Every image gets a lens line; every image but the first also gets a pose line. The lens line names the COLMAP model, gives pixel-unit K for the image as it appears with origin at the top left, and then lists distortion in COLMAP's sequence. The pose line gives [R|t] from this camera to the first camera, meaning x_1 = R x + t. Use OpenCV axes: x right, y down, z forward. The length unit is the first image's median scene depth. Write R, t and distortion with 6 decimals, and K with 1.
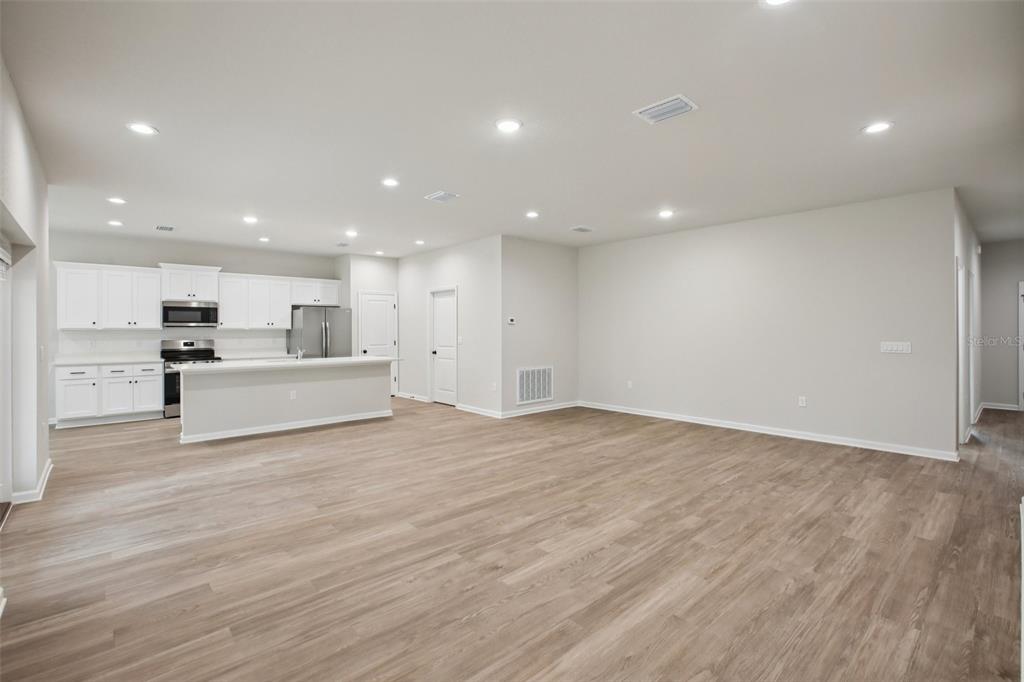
lens RADIAL K [[470.3, 0, 510.5], [0, 470.3, 333.5], [0, 0, 1]] dist [-0.019213, 0.000422]
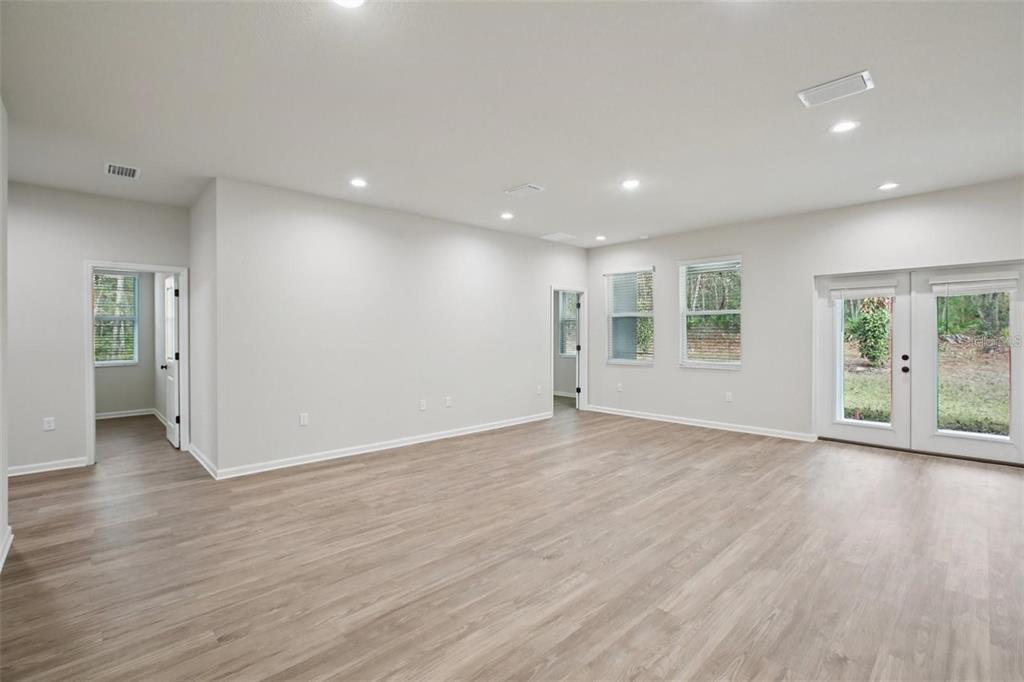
lens RADIAL K [[470.3, 0, 510.5], [0, 470.3, 333.5], [0, 0, 1]] dist [-0.019213, 0.000422]
pose [[-0.999599, 0.005638, -0.027733, 0.352075], [0.005358, 0.999934, 0.010162, -0.015968], [0.027789, 0.010009, -0.999564, 2.129242]]
